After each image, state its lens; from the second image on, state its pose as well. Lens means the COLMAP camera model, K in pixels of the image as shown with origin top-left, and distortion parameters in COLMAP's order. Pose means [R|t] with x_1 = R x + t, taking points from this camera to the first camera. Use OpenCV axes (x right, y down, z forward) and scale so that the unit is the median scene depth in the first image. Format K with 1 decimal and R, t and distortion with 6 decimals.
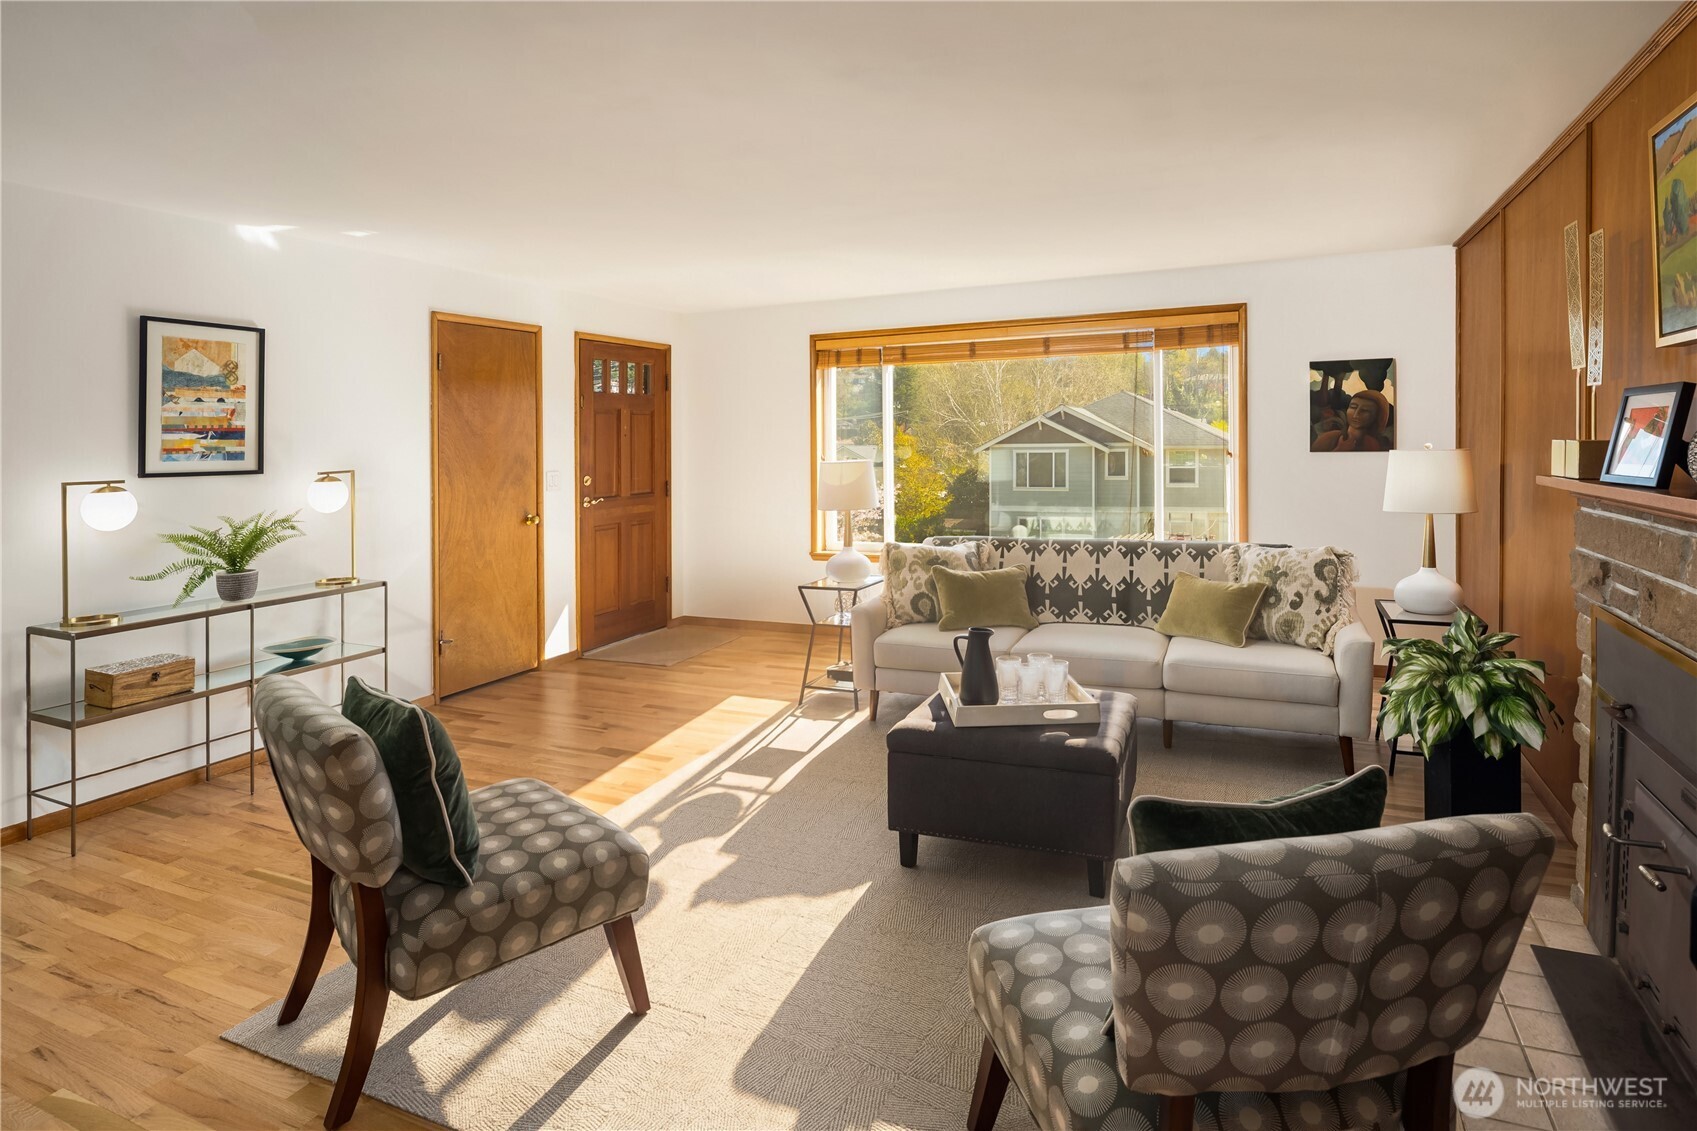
lens RADIAL K [[941.1, 0, 841.7], [0, 941.1, 575.2], [0, 0, 1]] dist [-0.001662, -0.005128]
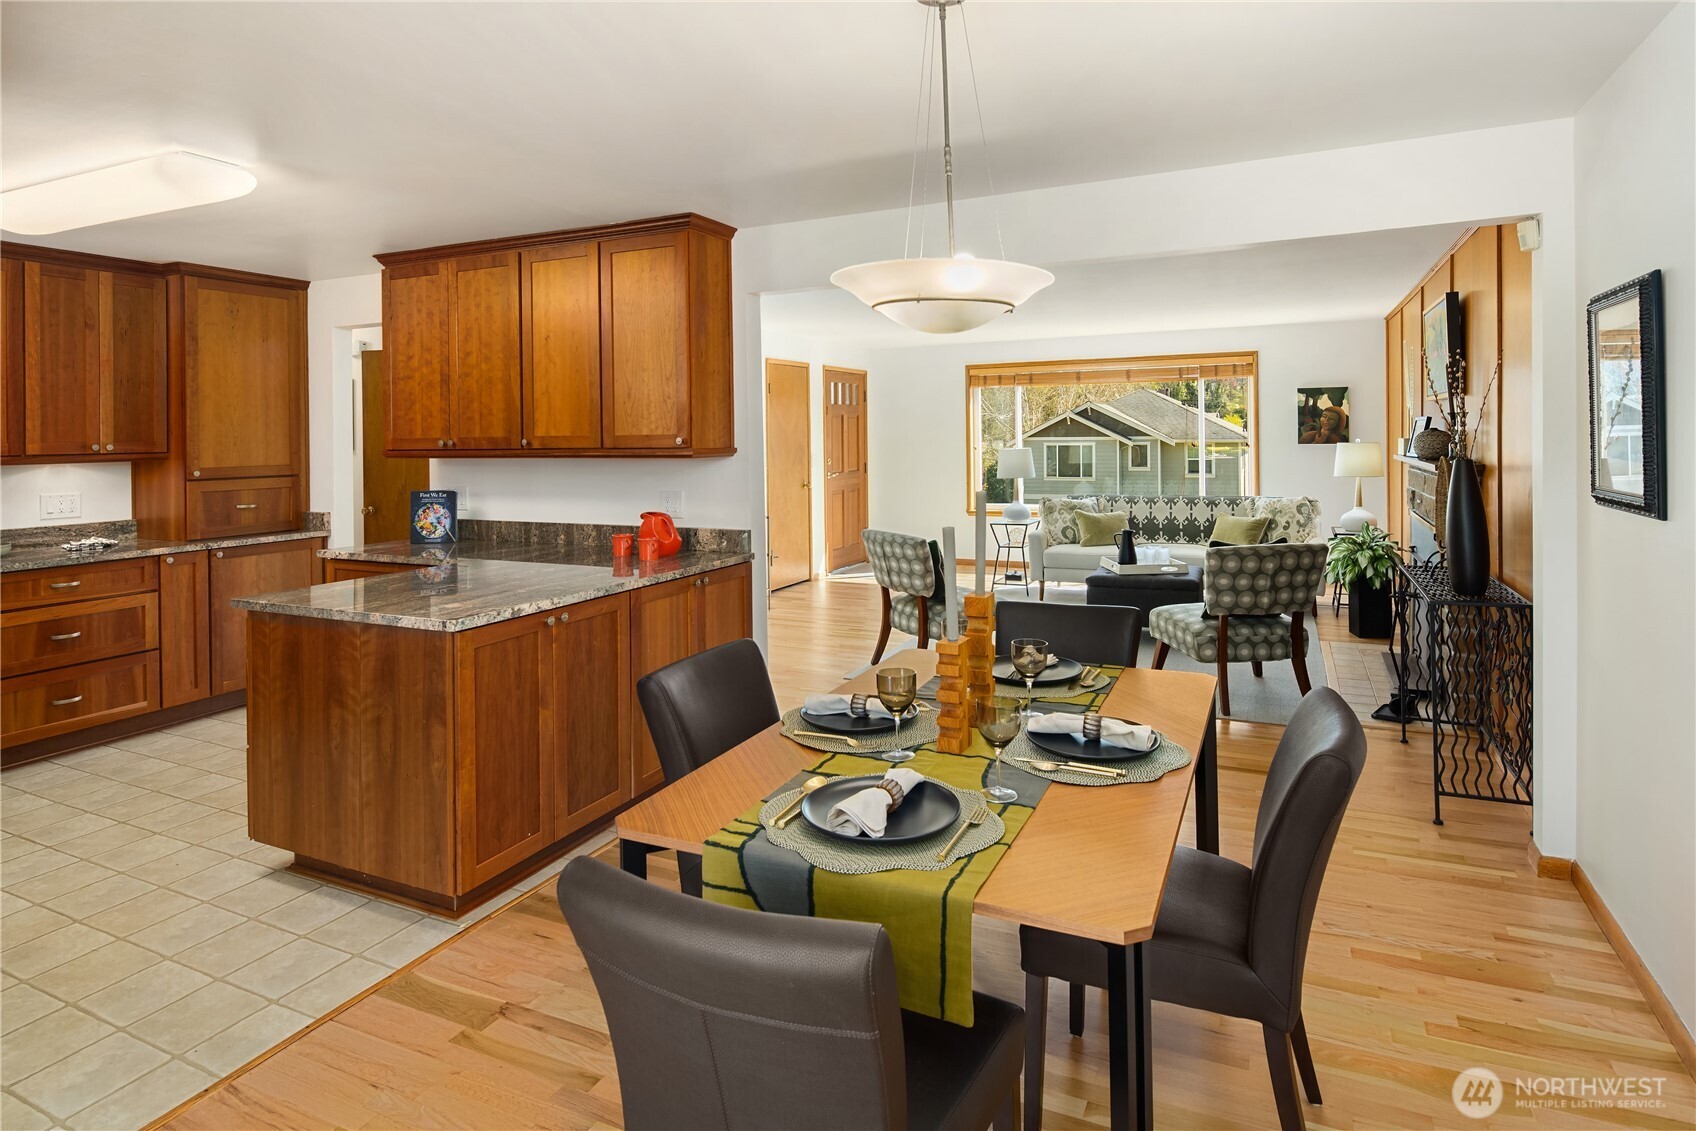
lens RADIAL K [[940.6, 0, 848.3], [0, 940.6, 550.8], [0, 0, 1]] dist [-0.001662, -0.005128]
pose [[0.999978, 0.002880, -0.005931, -0.268719], [-0.002986, 0.999835, -0.017938, 0.084854], [0.005879, 0.017956, 0.999821, -0.625757]]
